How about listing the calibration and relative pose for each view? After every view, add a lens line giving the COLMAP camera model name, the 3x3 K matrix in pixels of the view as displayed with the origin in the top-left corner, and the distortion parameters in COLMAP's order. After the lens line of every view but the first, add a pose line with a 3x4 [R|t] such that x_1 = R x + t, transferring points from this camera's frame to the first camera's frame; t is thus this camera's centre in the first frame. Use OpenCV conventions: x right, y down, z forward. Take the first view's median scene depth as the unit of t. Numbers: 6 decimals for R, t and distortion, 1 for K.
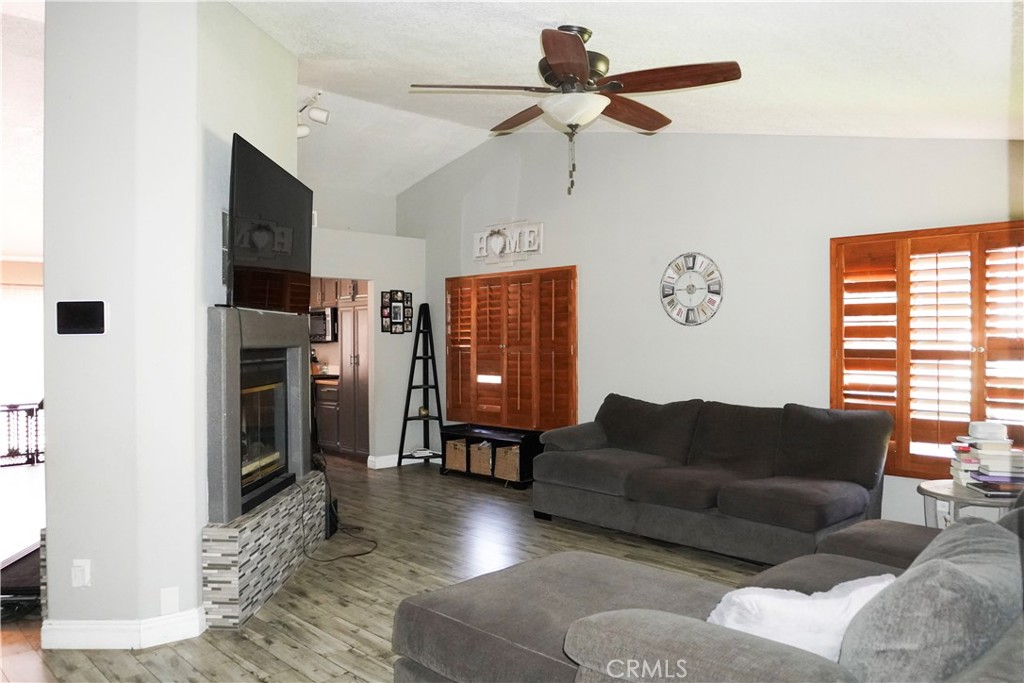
lens RADIAL K [[736.1, 0, 512.0], [0, 736.1, 340.5], [0, 0, 1]] dist [-0.009869, -0.001377]
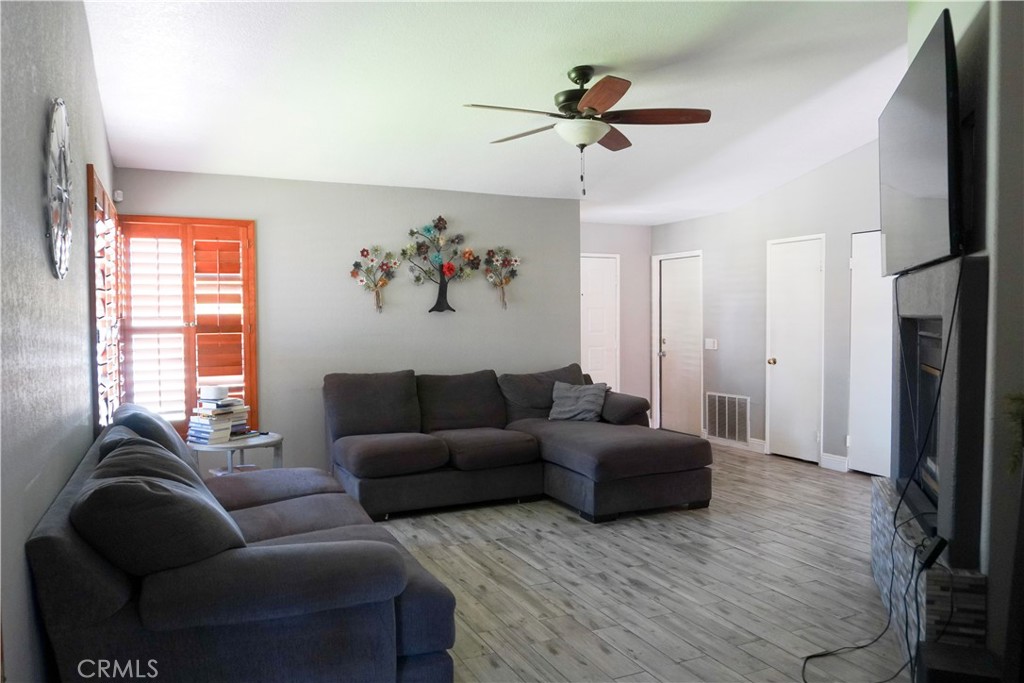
lens RADIAL K [[736.1, 0, 511.4], [0, 736.1, 341.1], [0, 0, 1]] dist [-0.009869, -0.001377]
pose [[-0.943746, 0.007041, 0.330596, -0.178394], [0.018365, 0.999346, 0.031145, 0.002833], [-0.330161, 0.035464, -0.943258, 1.767889]]
